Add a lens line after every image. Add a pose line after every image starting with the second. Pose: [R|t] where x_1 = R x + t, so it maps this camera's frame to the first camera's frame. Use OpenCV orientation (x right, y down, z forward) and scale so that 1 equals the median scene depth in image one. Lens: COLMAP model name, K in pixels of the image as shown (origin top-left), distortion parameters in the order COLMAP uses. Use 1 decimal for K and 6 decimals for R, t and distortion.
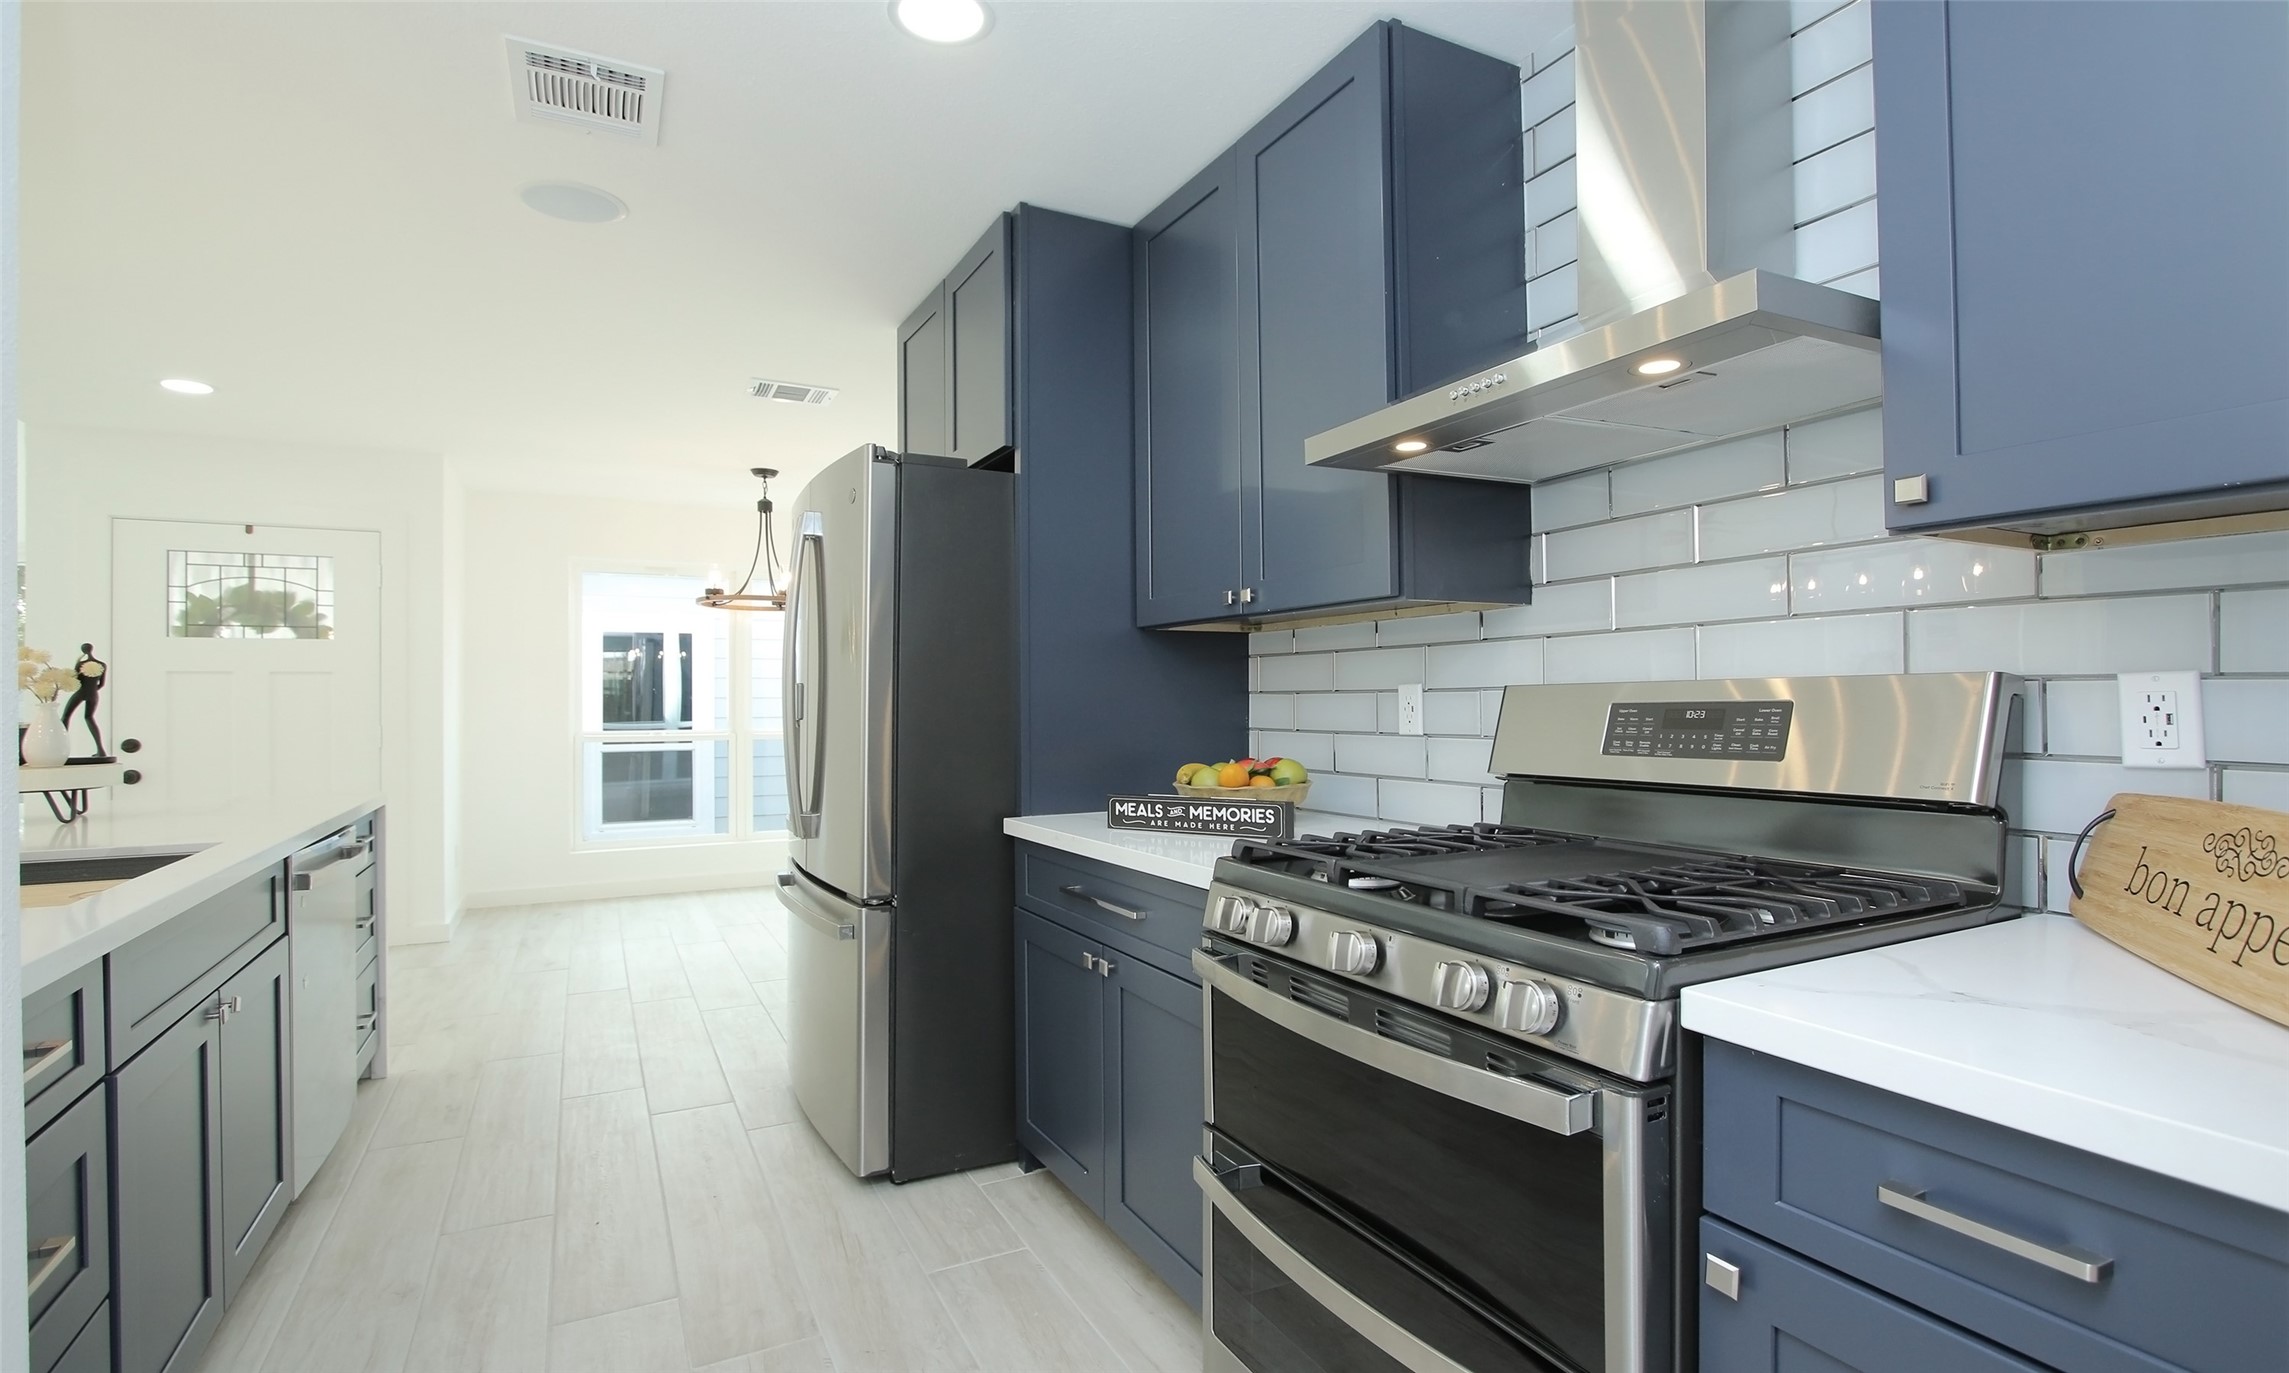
lens RADIAL K [[1087.4, 0, 1159.6], [0, 1087.4, 695.1], [0, 0, 1]] dist [-0.021853, 0.000431]
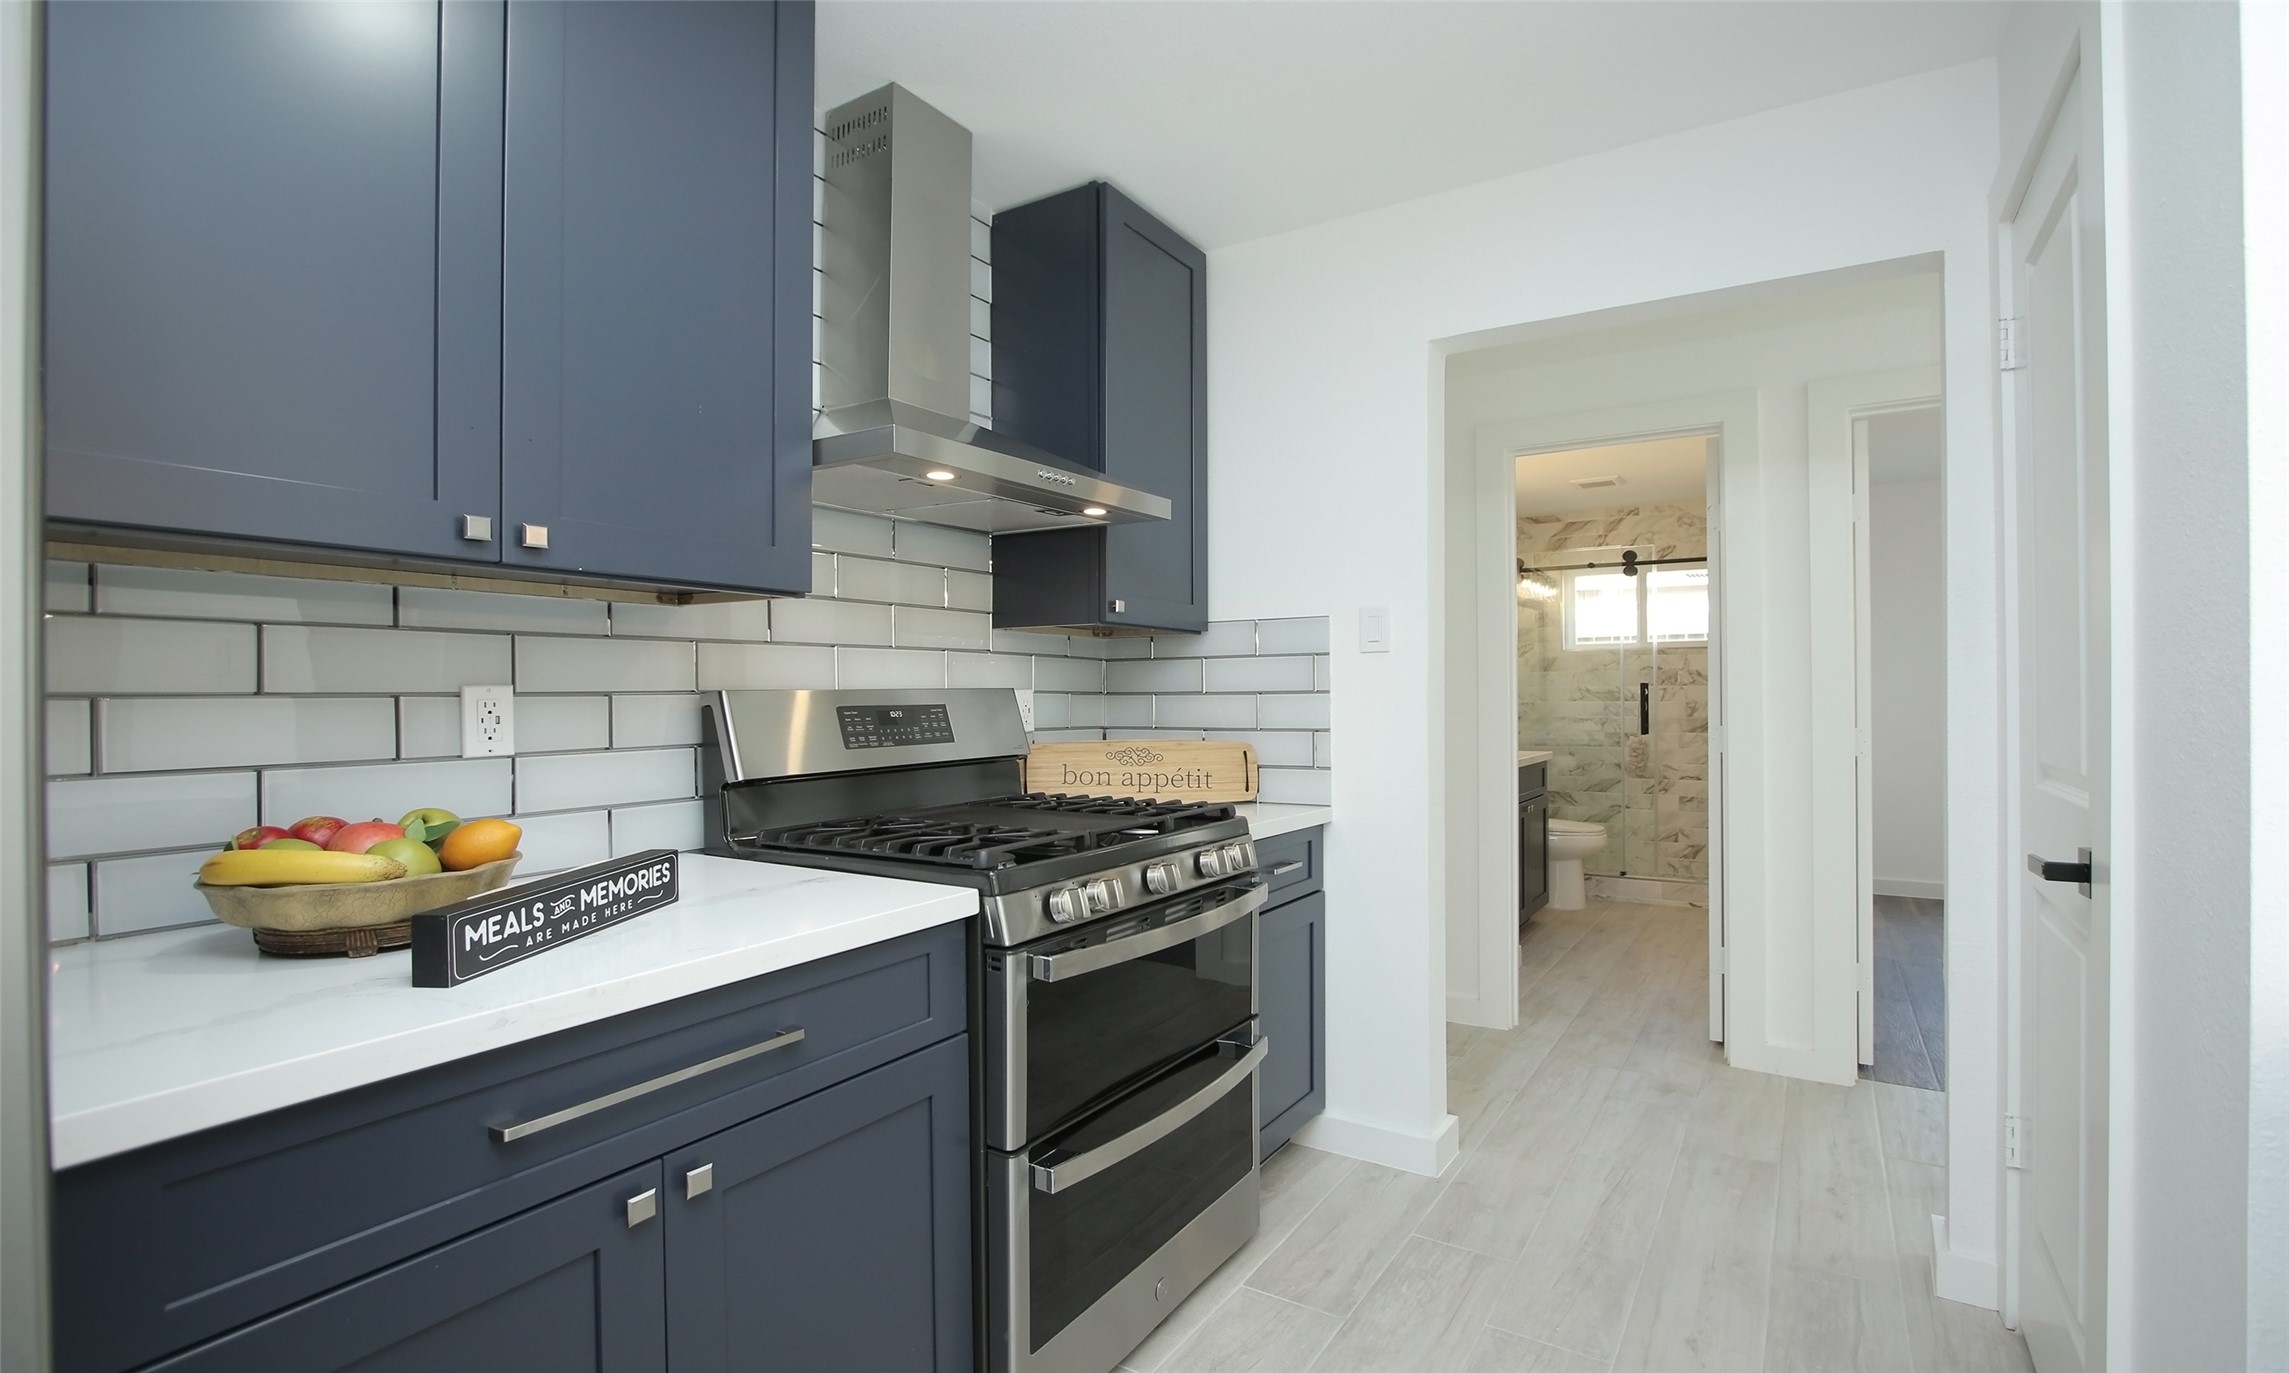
lens RADIAL K [[1060.8, 0, 1154.1], [0, 1060.8, 693.4], [0, 0, 1]] dist [-0.018164, 0.001351]
pose [[-0.502214, 0.009281, 0.864694, -0.563390], [0.003609, 0.999956, -0.008636, 0.002937], [-0.864736, -0.001217, -0.502226, 0.934325]]
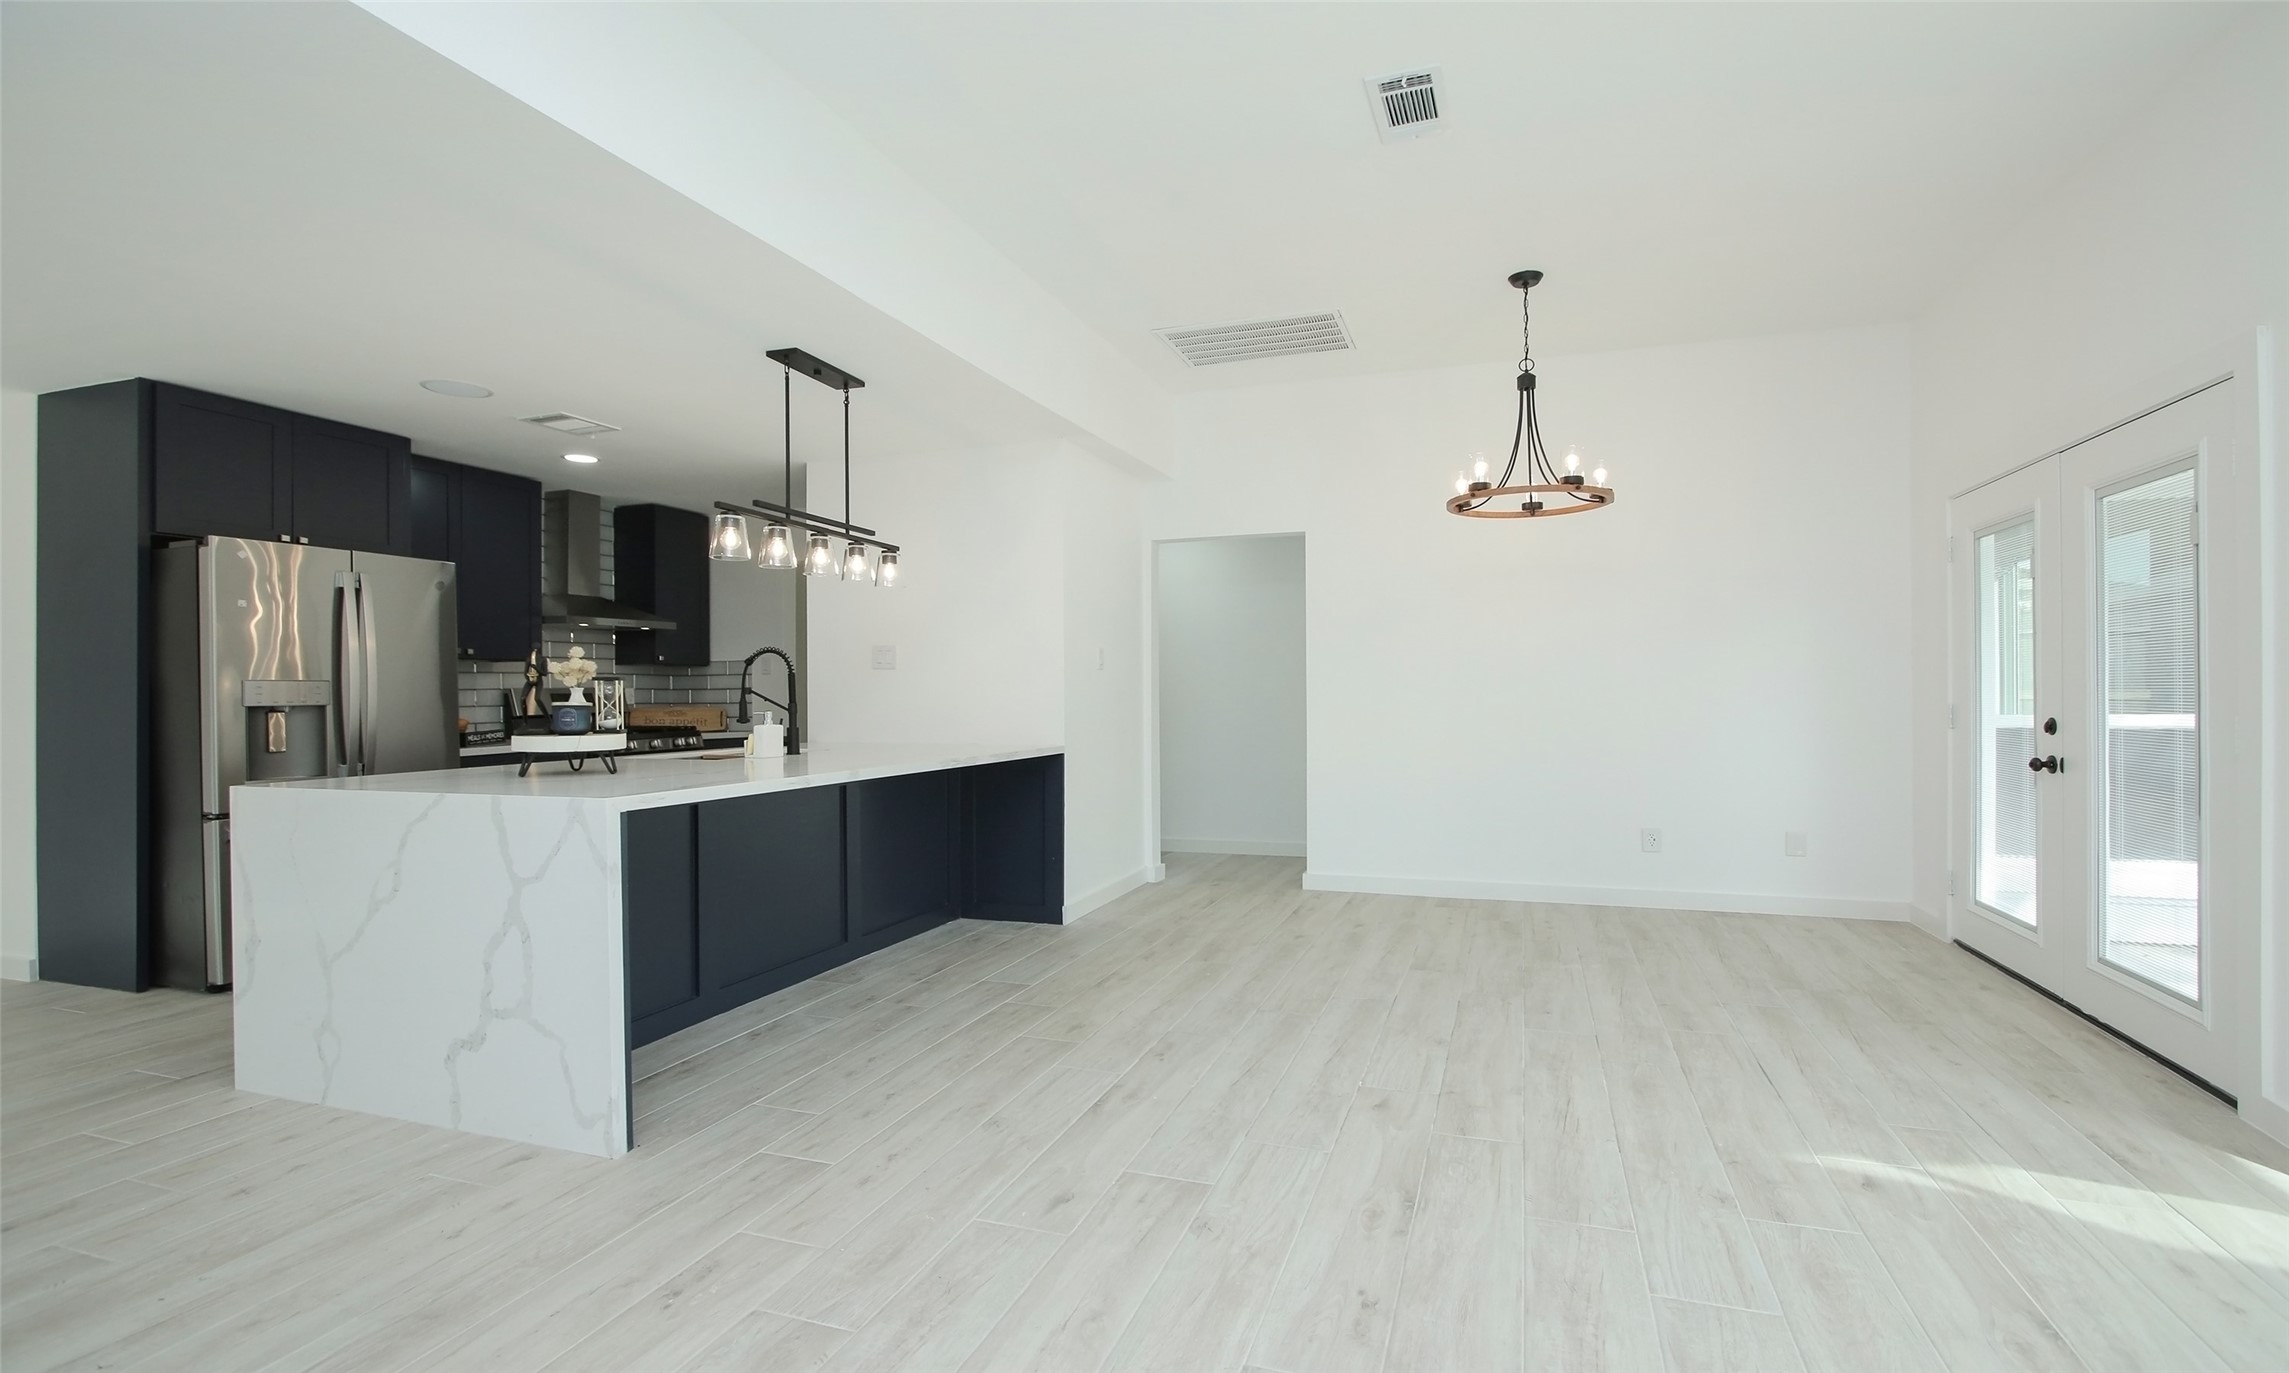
lens RADIAL K [[1054.4, 0, 1161.9], [0, 1054.4, 692.9], [0, 0, 1]] dist [-0.017134, 0.001511]
pose [[-0.681798, 0.008255, 0.731494, -2.623482], [0.007088, 0.999964, -0.004678, 0.026109], [-0.731506, 0.001995, -0.681832, 1.386091]]
